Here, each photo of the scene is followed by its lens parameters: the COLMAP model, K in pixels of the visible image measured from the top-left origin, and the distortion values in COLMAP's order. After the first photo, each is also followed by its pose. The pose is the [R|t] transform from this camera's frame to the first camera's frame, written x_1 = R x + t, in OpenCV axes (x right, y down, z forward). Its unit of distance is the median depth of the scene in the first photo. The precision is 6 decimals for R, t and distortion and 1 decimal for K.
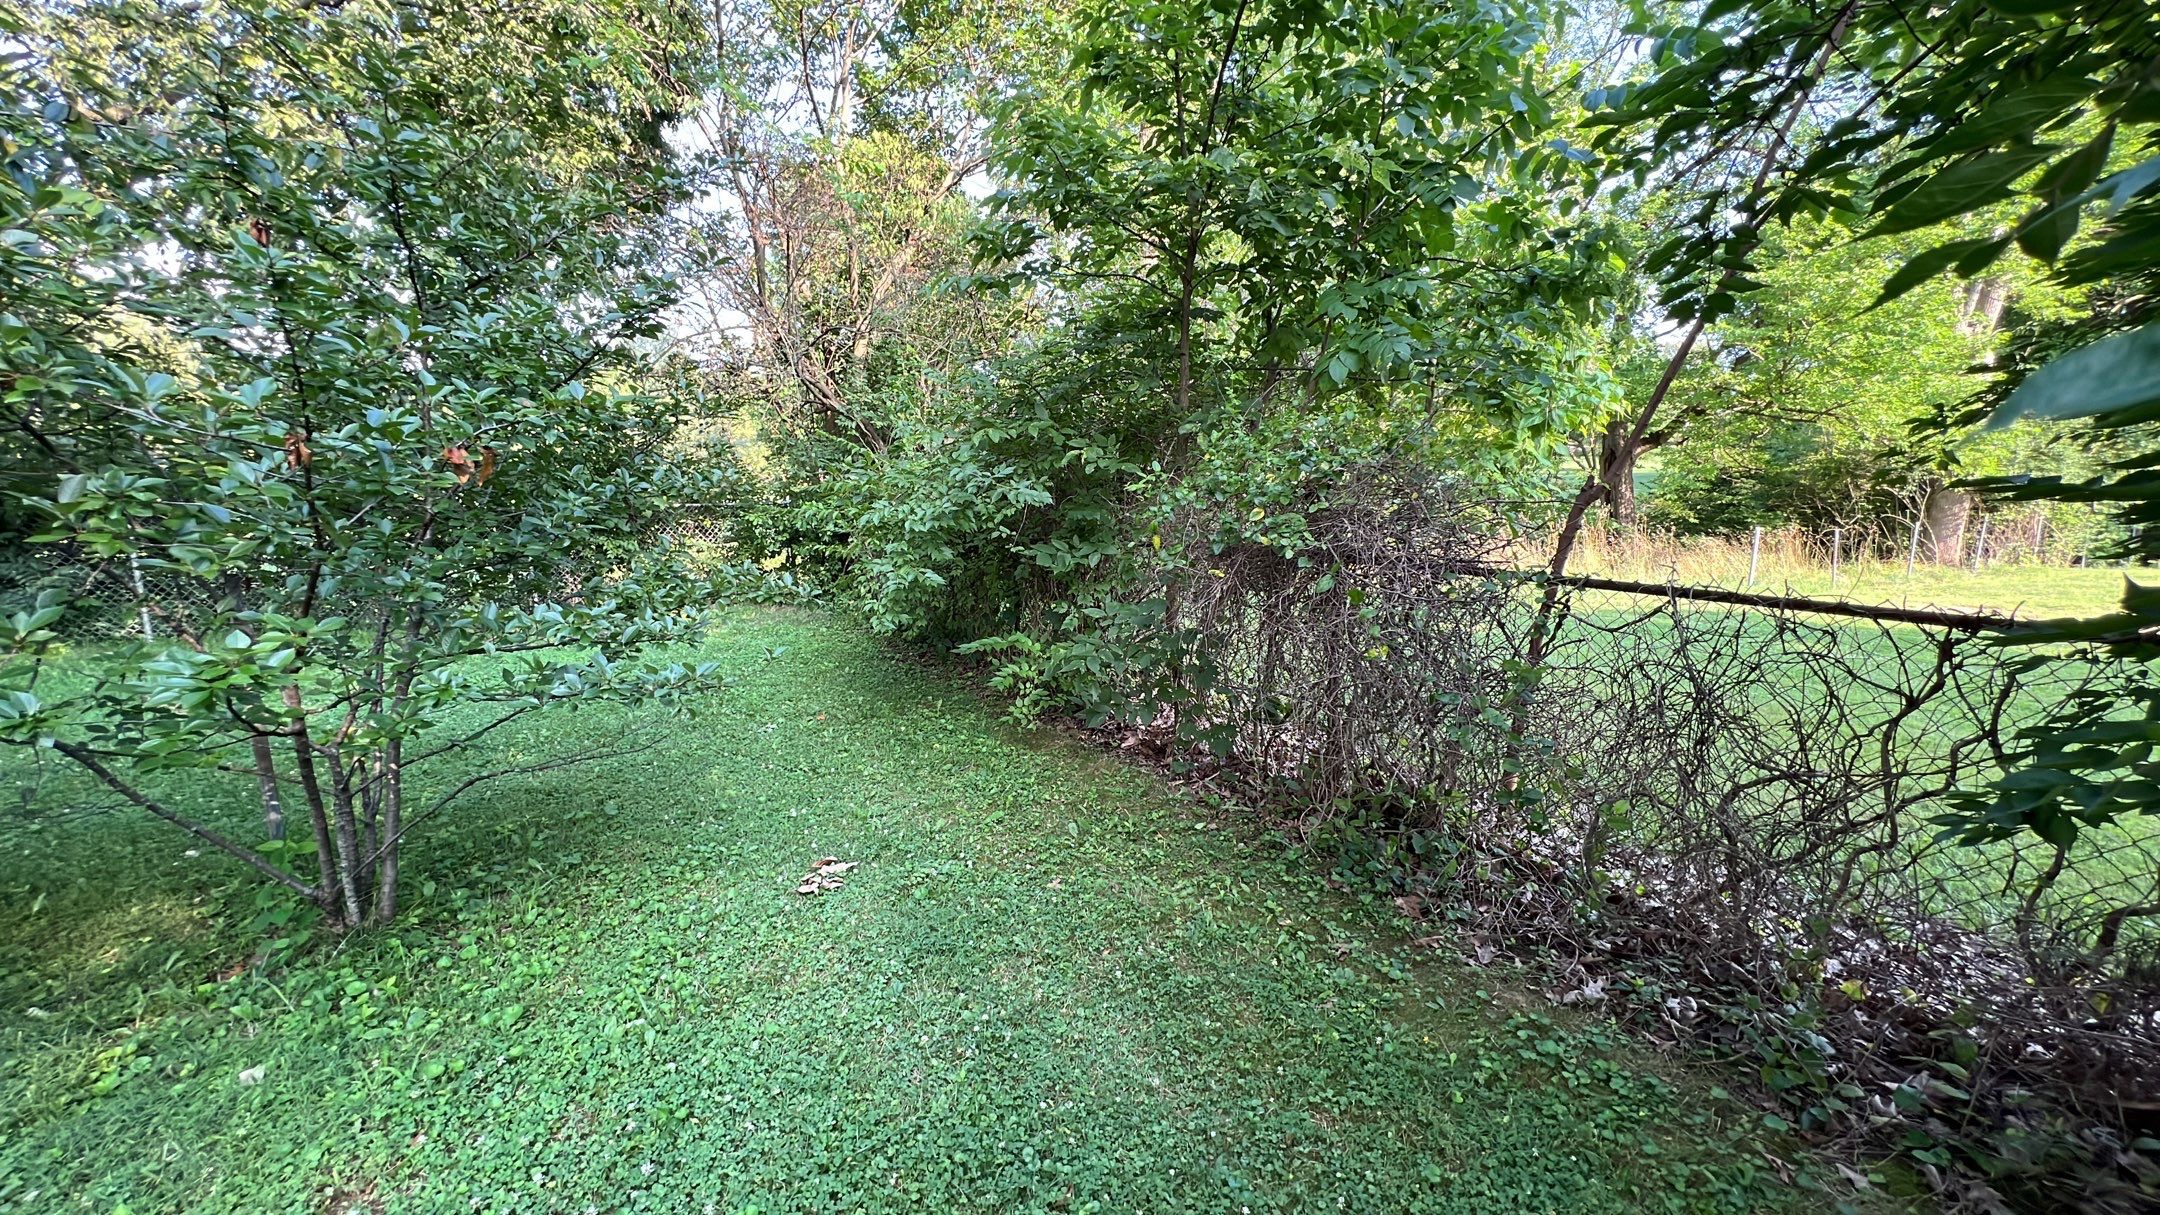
lens RADIAL K [[830.9, 0, 1078.7], [0, 830.9, 606.8], [0, 0, 1]] dist [-0.000384, -0.000027]
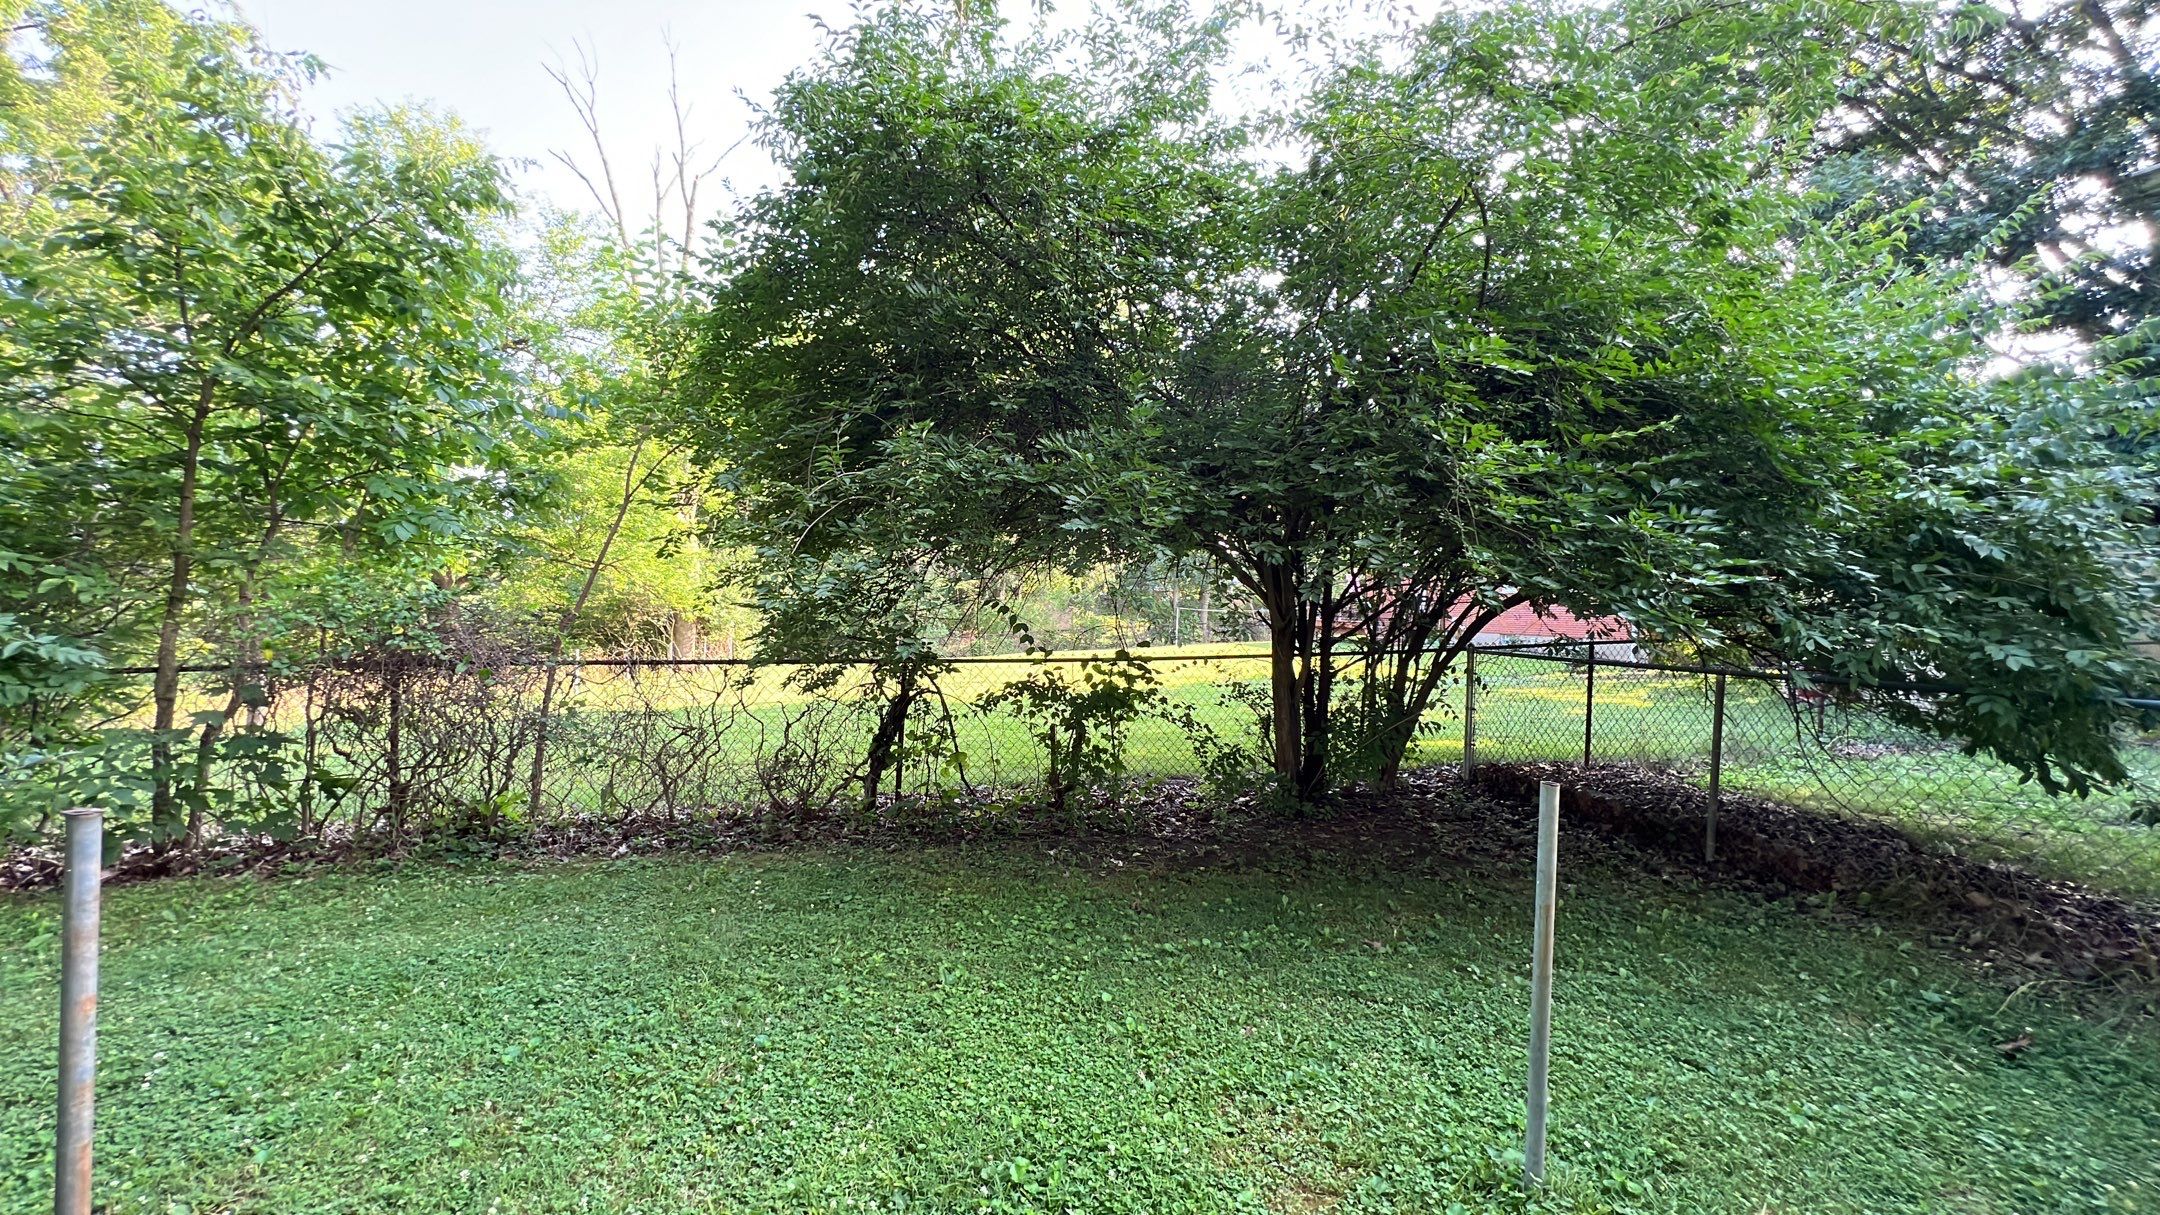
lens RADIAL K [[830.9, 0, 1079.1], [0, 830.9, 609.3], [0, 0, 1]] dist [-0.000384, -0.000027]
pose [[0.309979, 0.006522, 0.950721, -0.574080], [0.143125, 0.988261, -0.053445, 0.077398], [-0.939909, 0.152638, 0.305406, -0.460128]]
